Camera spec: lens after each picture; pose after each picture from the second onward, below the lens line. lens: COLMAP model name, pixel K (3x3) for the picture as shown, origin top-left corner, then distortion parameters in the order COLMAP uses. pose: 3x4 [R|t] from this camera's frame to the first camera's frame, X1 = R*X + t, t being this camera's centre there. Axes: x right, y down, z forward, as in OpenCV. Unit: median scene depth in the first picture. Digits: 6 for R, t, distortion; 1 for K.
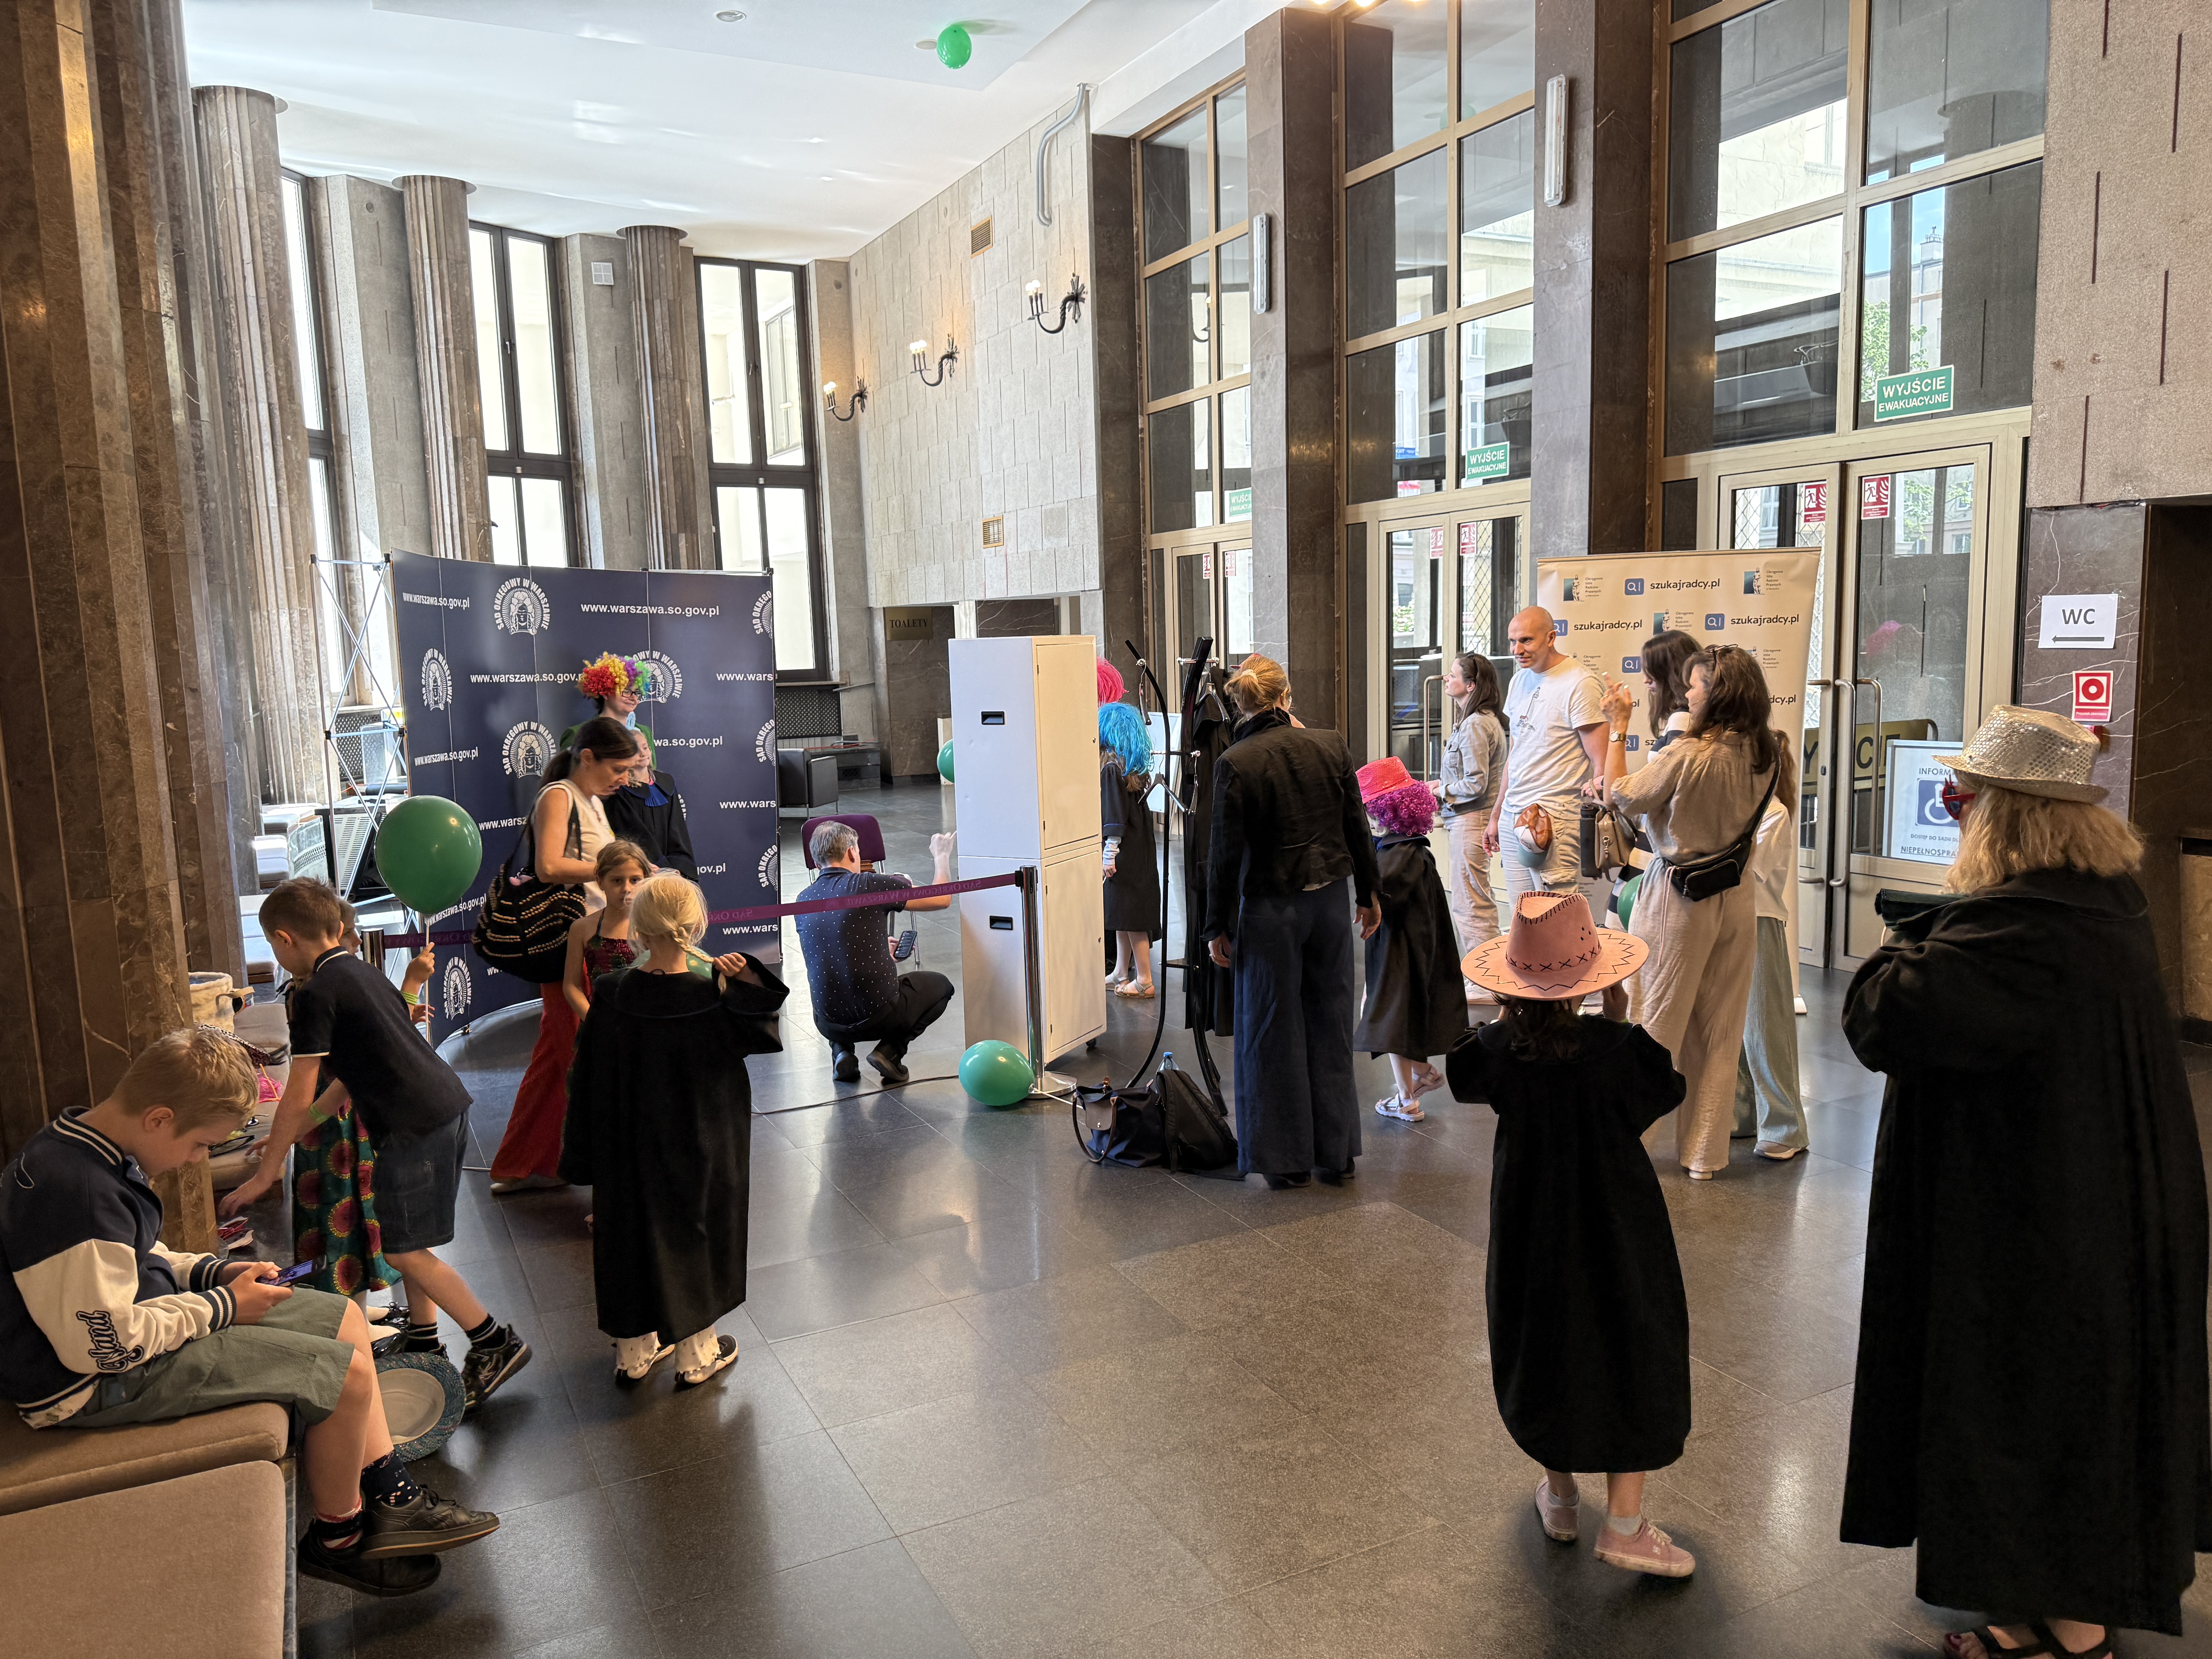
lens RADIAL K [[1524.9, 0, 1106.0], [0, 1524.9, 829.5], [0, 0, 1]] dist [0.113527, -0.149035]
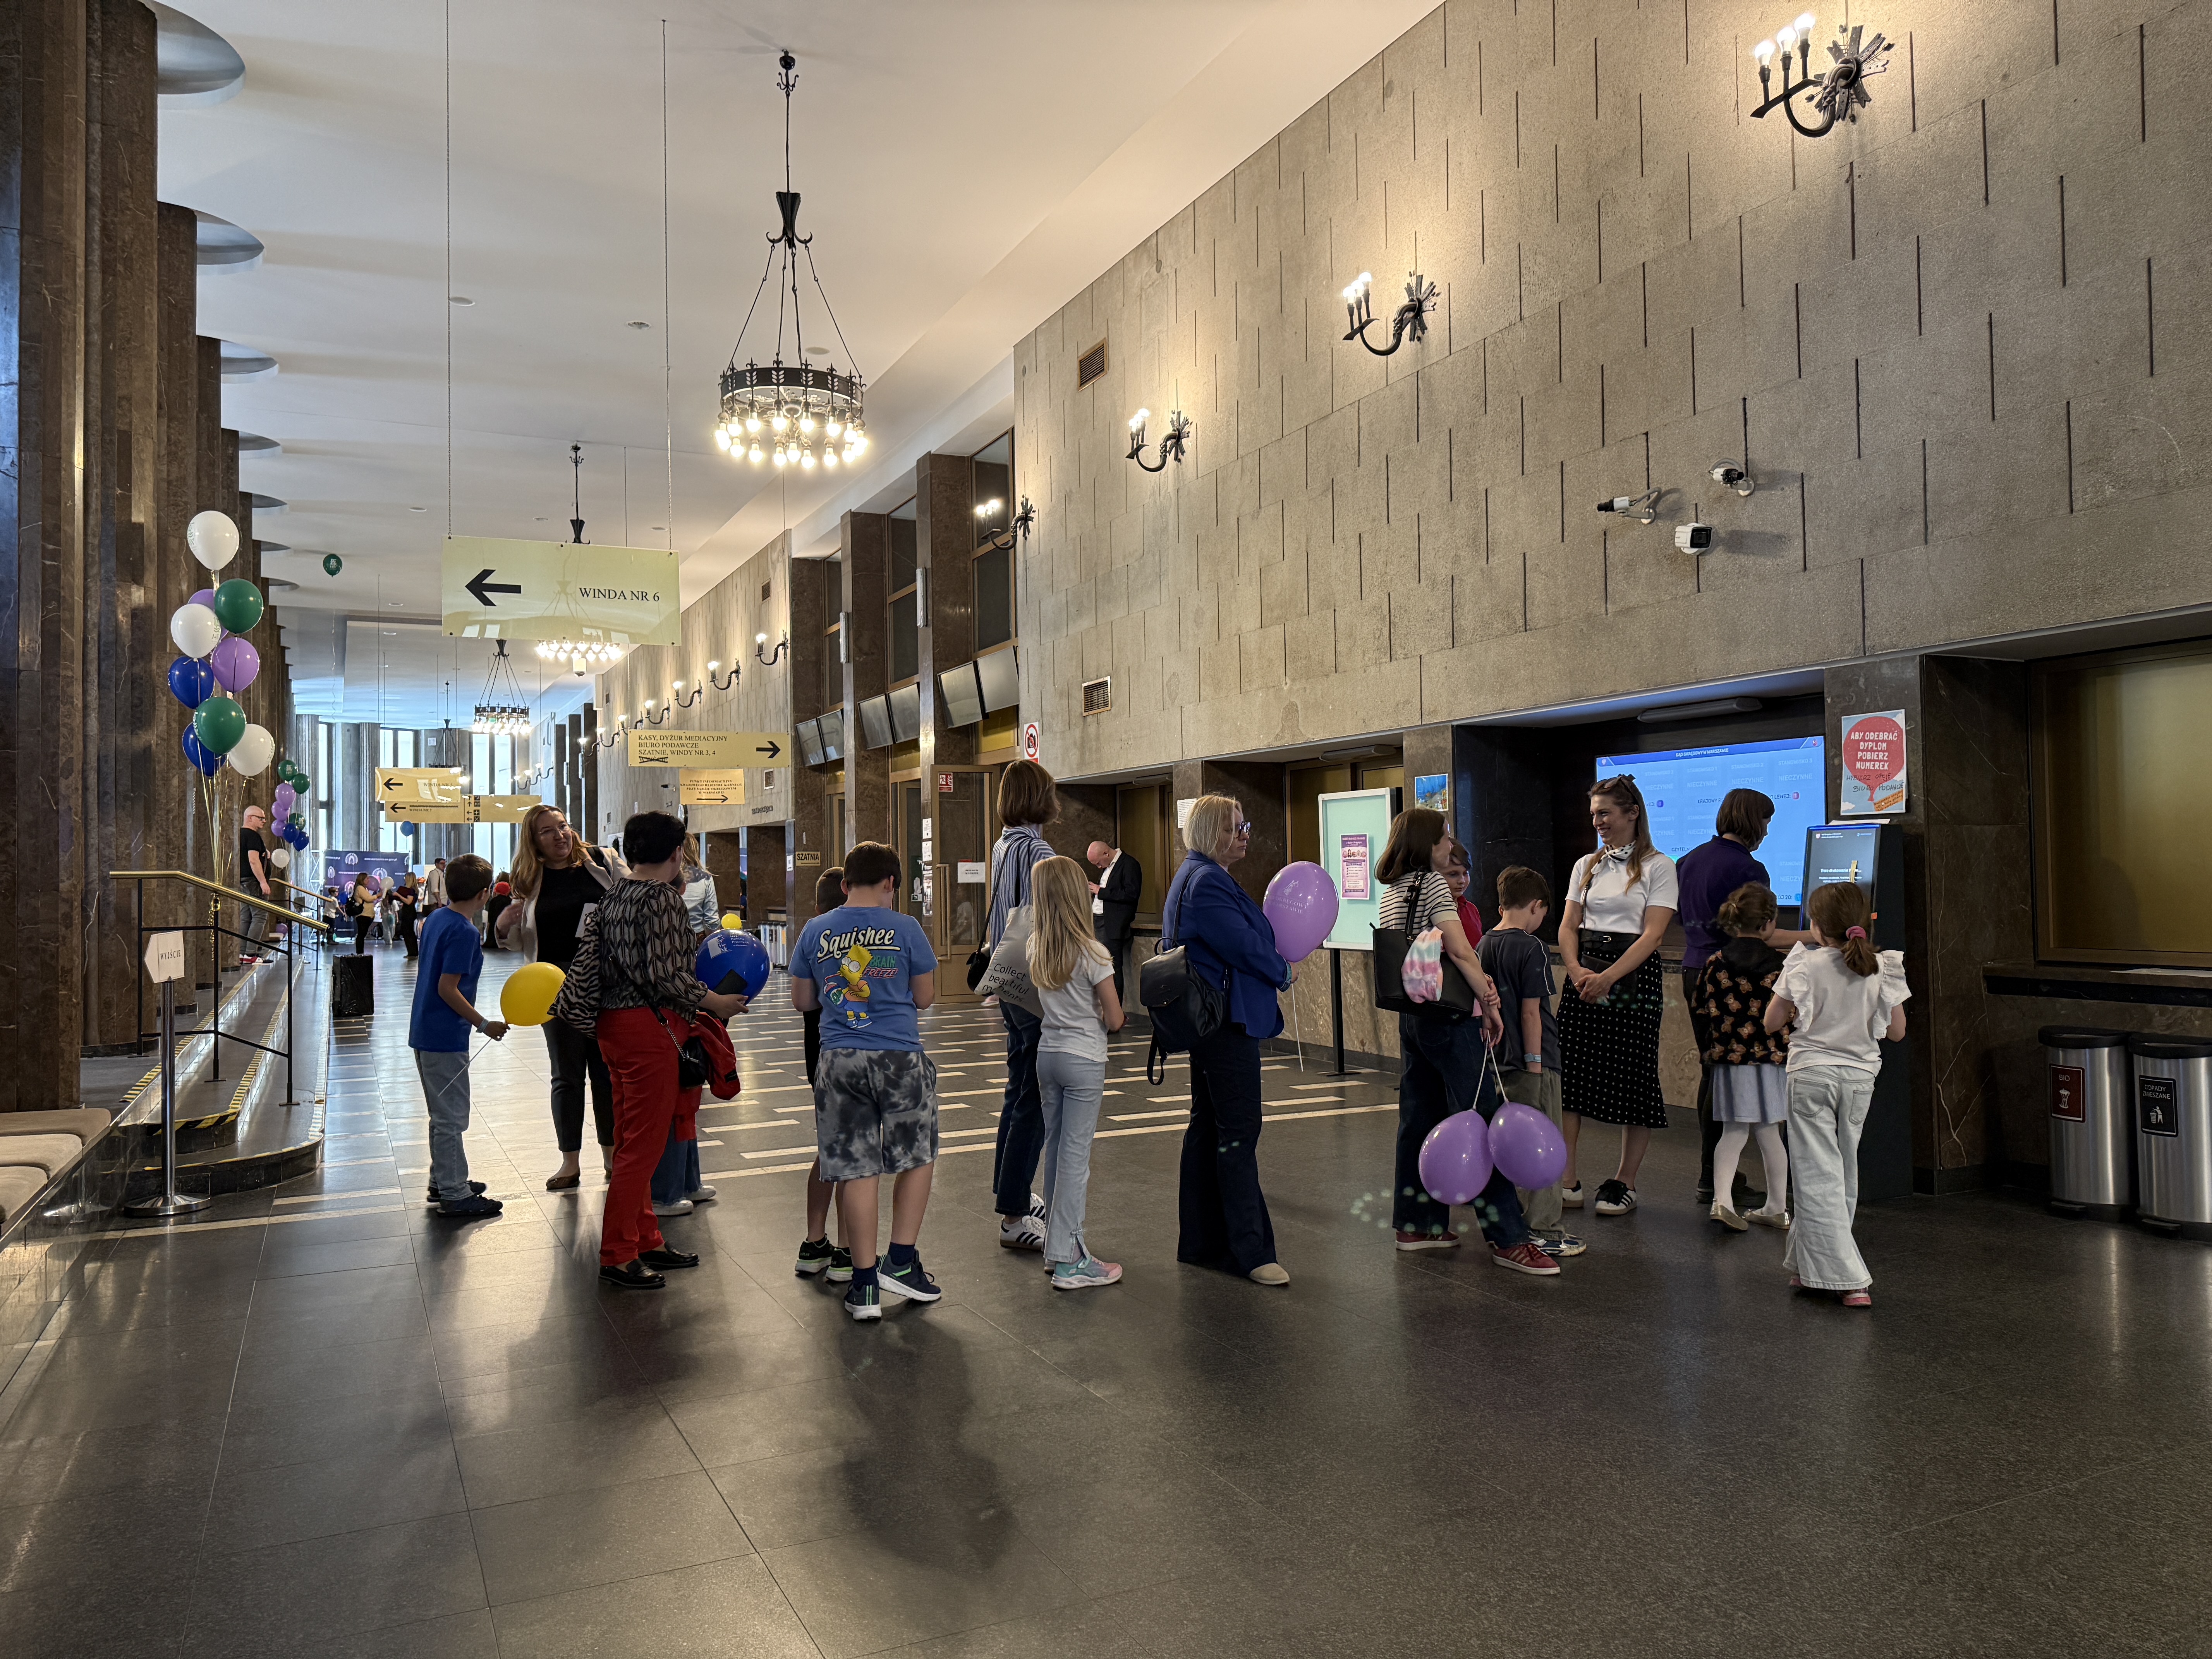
lens RADIAL K [[1524.9, 0, 1106.0], [0, 1524.9, 829.5], [0, 0, 1]] dist [0.113527, -0.149035]
pose [[0.999315, 0.035188, -0.011433, 1.018002], [-0.036597, 0.985486, -0.165765, 0.243972], [0.005434, 0.166070, 0.986099, -1.901650]]
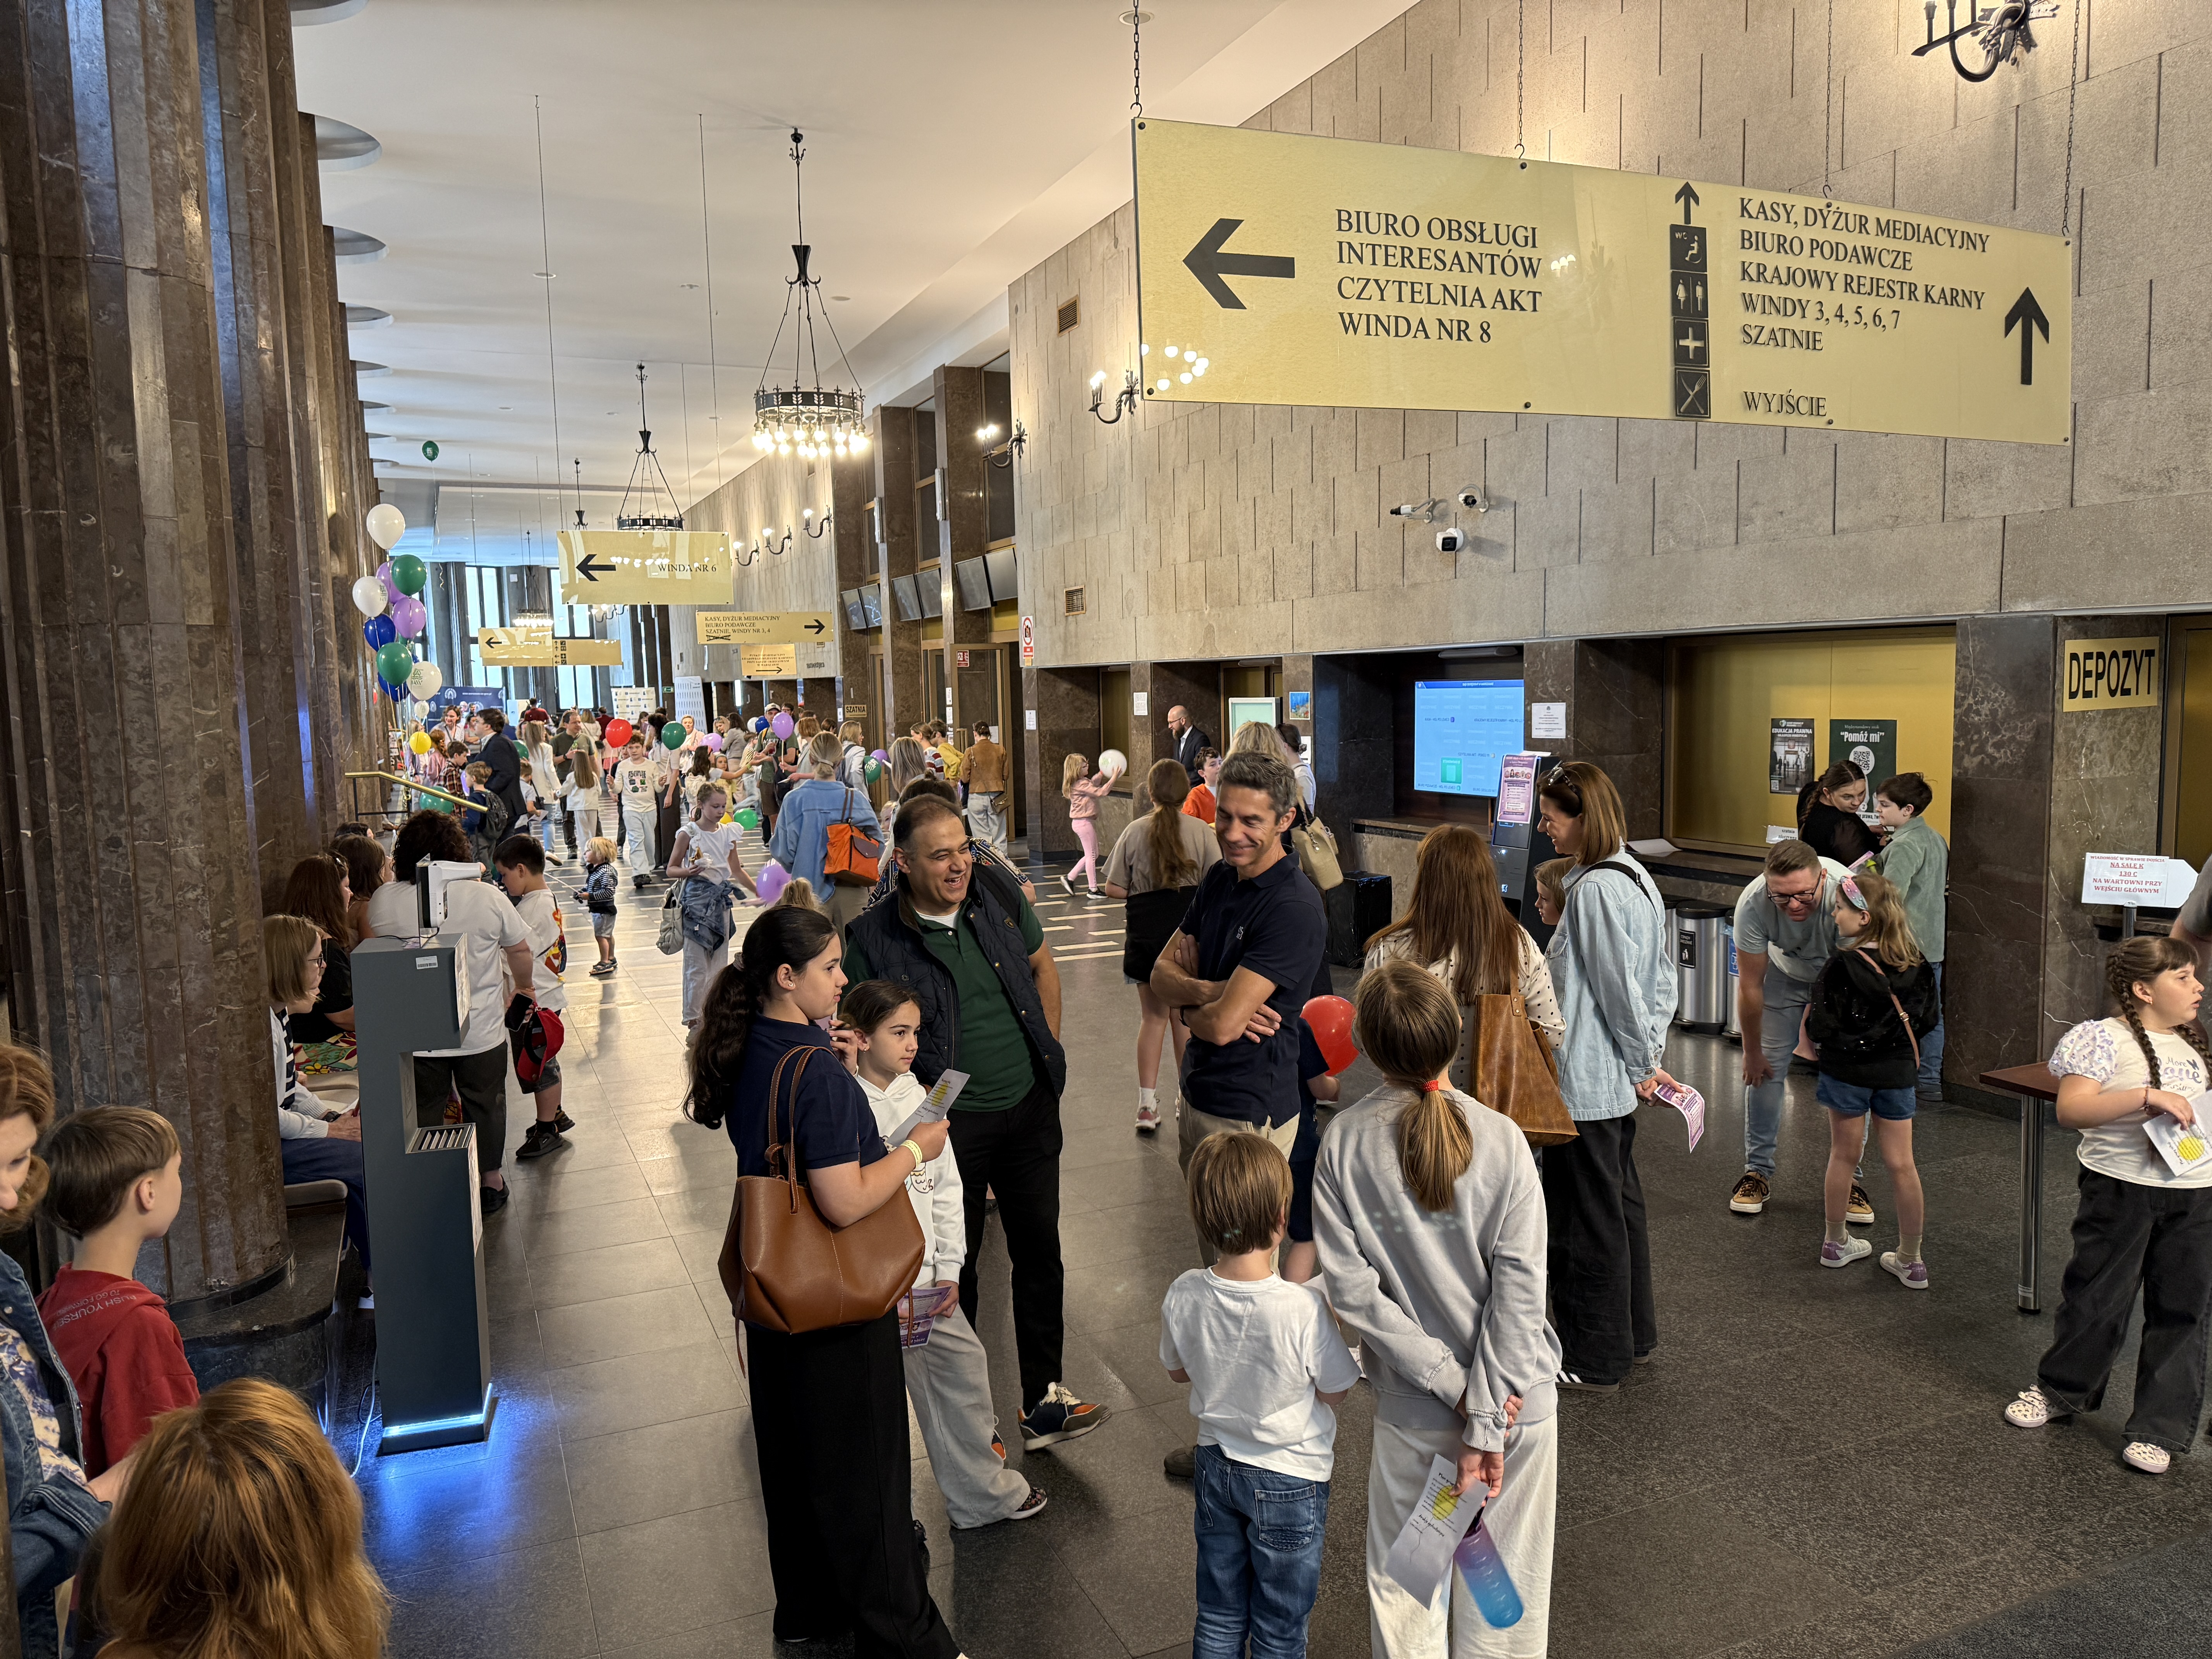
lens RADIAL K [[1524.9, 0, 1106.0], [0, 1524.9, 829.5], [0, 0, 1]] dist [0.113527, -0.149035]
pose [[0.998155, 0.032242, -0.051453, 1.073905], [-0.034264, 0.998655, -0.038907, 0.226340], [0.050129, 0.040598, 0.997917, -2.081916]]
